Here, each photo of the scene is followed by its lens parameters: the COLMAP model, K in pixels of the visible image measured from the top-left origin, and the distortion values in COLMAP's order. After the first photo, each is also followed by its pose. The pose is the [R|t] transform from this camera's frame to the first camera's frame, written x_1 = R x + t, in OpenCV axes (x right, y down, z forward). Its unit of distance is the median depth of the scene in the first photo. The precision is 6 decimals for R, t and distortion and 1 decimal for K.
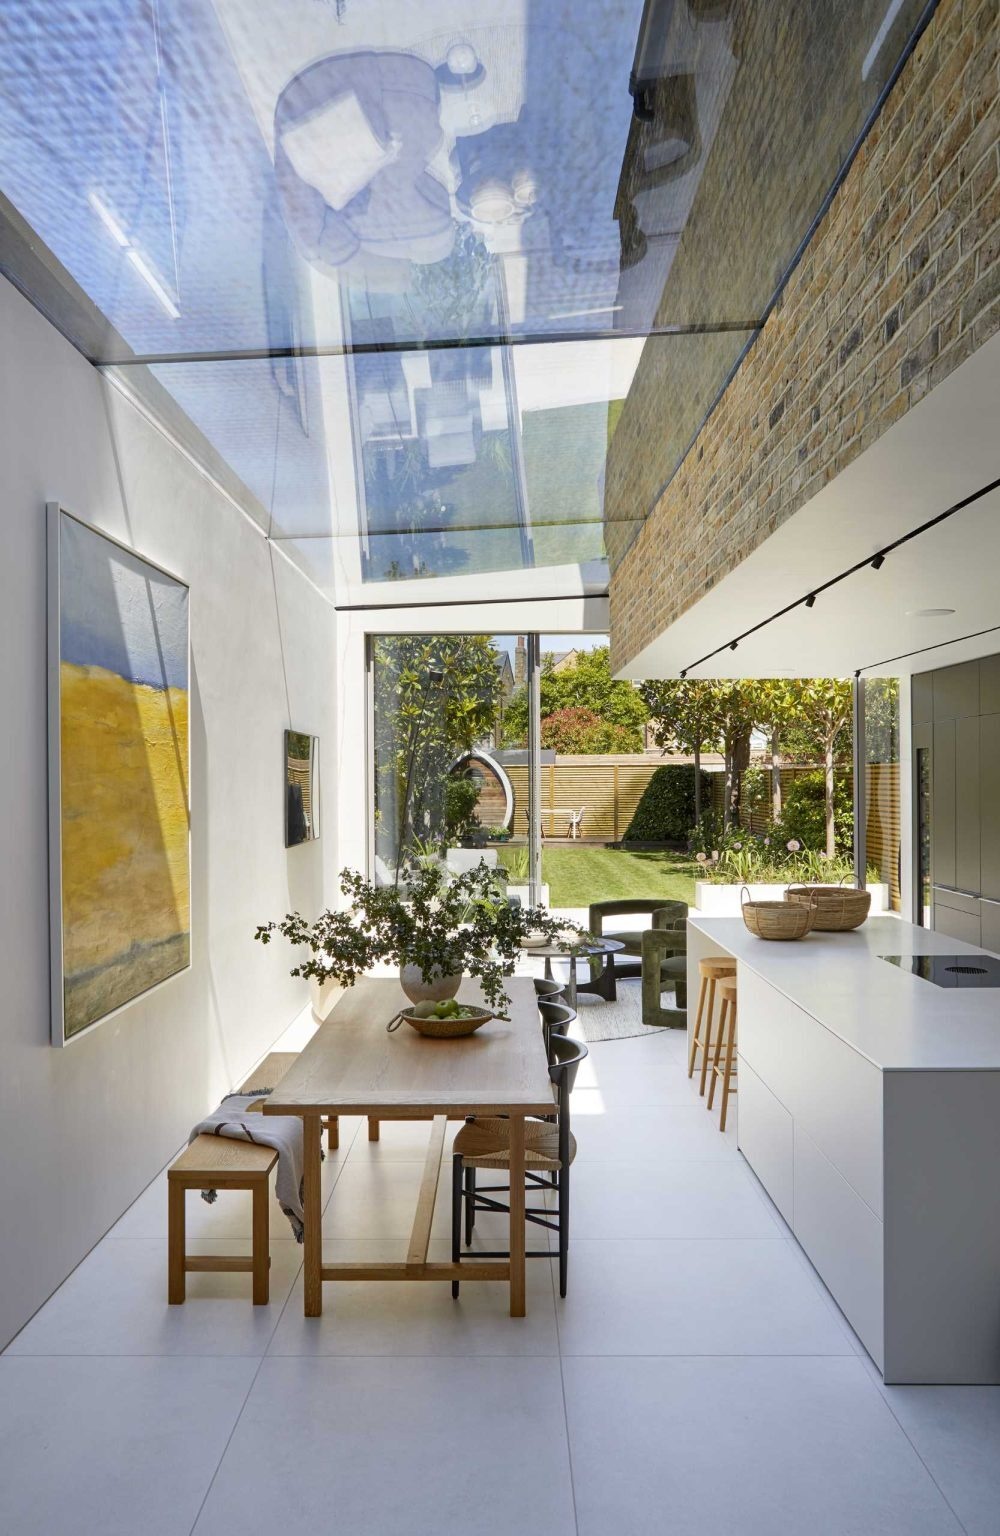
lens RADIAL K [[1184.3, 0, 462.4], [0, 1184.3, 776.0], [0, 0, 1]] dist [-0.008263, -0.002082]
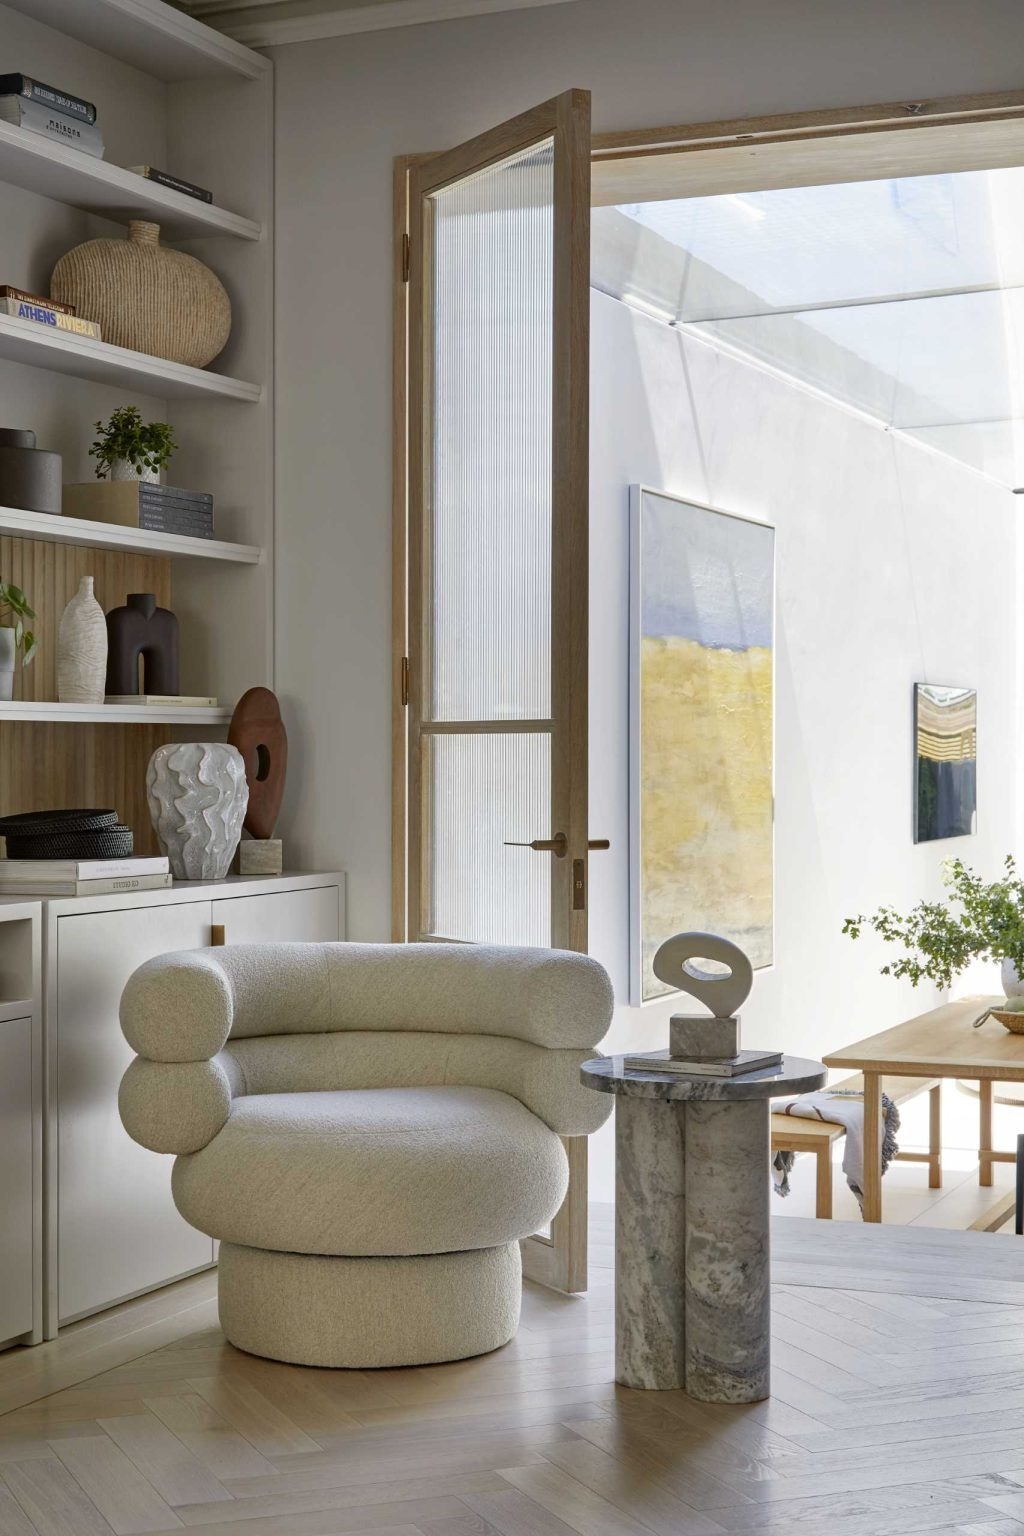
lens RADIAL K [[2467.8, 0, 512.0], [0, 2467.8, 768.0], [0, 0, 1]] dist [-0.021774, -0.011131]
pose [[0.937012, 0.011425, -0.349111, 0.243141], [-0.007194, 0.999884, 0.013414, -0.007904], [0.349224, -0.010058, 0.936985, -0.835885]]
